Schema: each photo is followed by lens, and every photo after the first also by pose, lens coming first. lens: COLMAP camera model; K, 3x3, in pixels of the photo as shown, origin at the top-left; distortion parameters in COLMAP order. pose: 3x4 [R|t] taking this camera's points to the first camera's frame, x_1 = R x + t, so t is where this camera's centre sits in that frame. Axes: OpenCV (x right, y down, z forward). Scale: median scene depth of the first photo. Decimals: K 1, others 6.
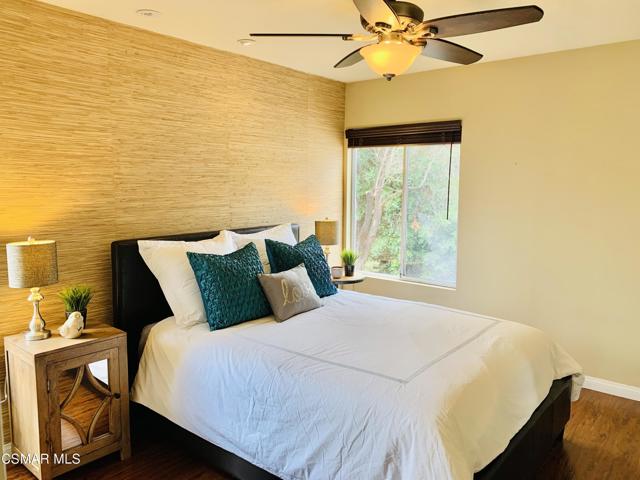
lens RADIAL K [[500.3, 0, 320.0], [0, 500.3, 240.0], [0, 0, 1]] dist [0.009231, -0.012606]
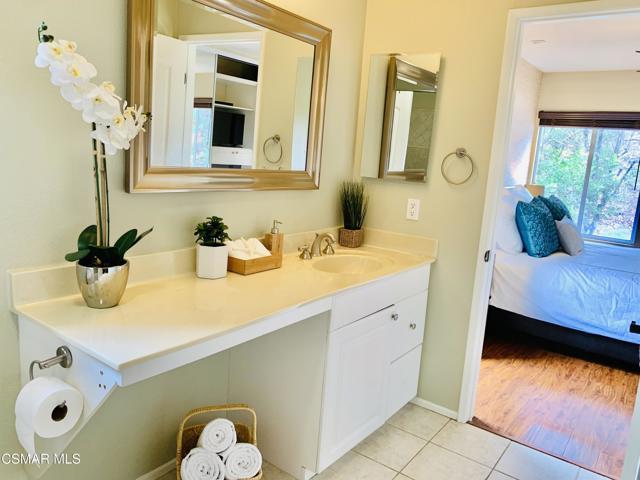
lens RADIAL K [[500.3, 0, 320.0], [0, 500.3, 240.0], [0, 0, 1]] dist [0.009231, -0.012606]
pose [[0.996256, 0.055130, 0.066598, -1.069860], [-0.059728, 0.995817, 0.069148, 0.082594], [-0.062508, -0.072867, 0.995381, -0.415139]]
